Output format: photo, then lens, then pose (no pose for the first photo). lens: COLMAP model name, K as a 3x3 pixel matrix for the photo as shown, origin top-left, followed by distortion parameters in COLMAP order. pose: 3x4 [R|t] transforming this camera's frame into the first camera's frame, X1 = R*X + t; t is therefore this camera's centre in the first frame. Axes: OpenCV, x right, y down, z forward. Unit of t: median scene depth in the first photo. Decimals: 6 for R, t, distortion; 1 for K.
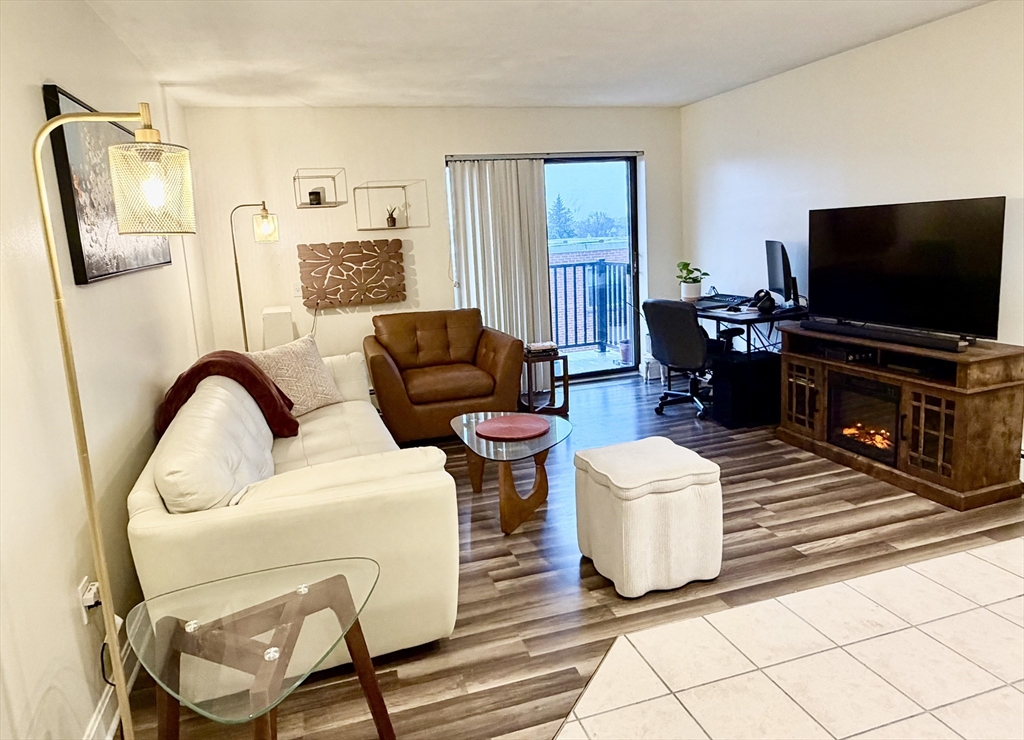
lens RADIAL K [[661.7, 0, 494.9], [0, 661.7, 348.6], [0, 0, 1]] dist [0.002583, -0.000164]
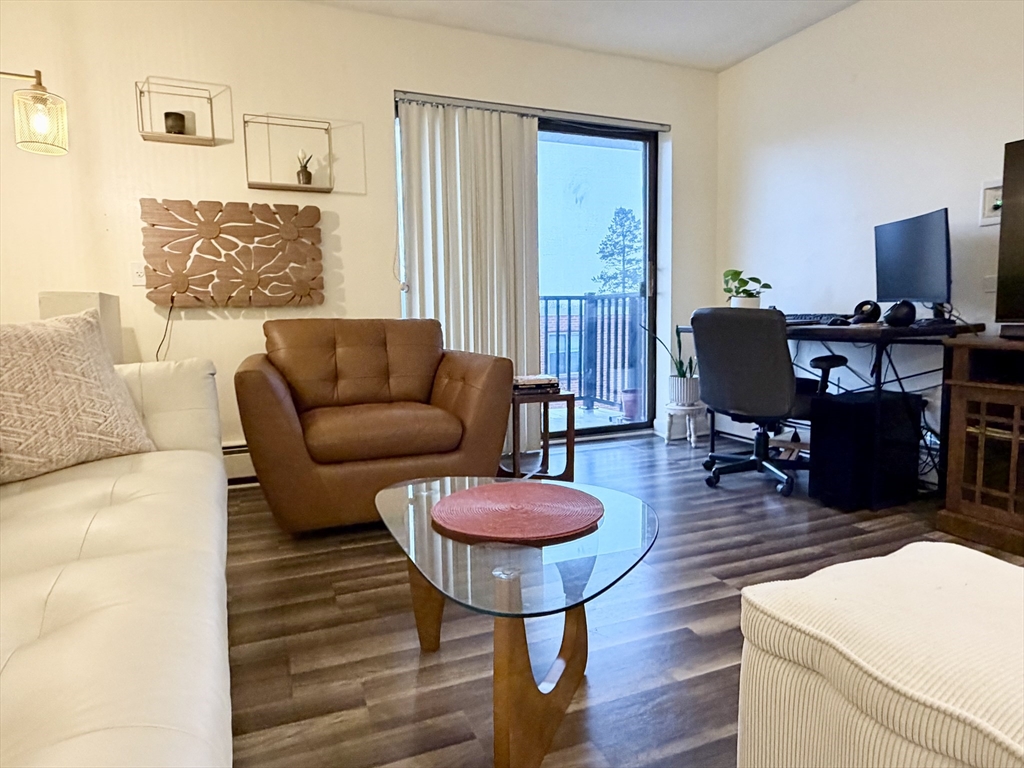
lens RADIAL K [[608.9, 0, 512.0], [0, 608.9, 384.0], [0, 0, 1]] dist [-0.002247, 0.000301]
pose [[0.993579, 0.030093, 0.109068, -0.015628], [-0.022145, 0.997059, -0.073370, 0.044933], [-0.110955, 0.070483, 0.991323, 0.410981]]
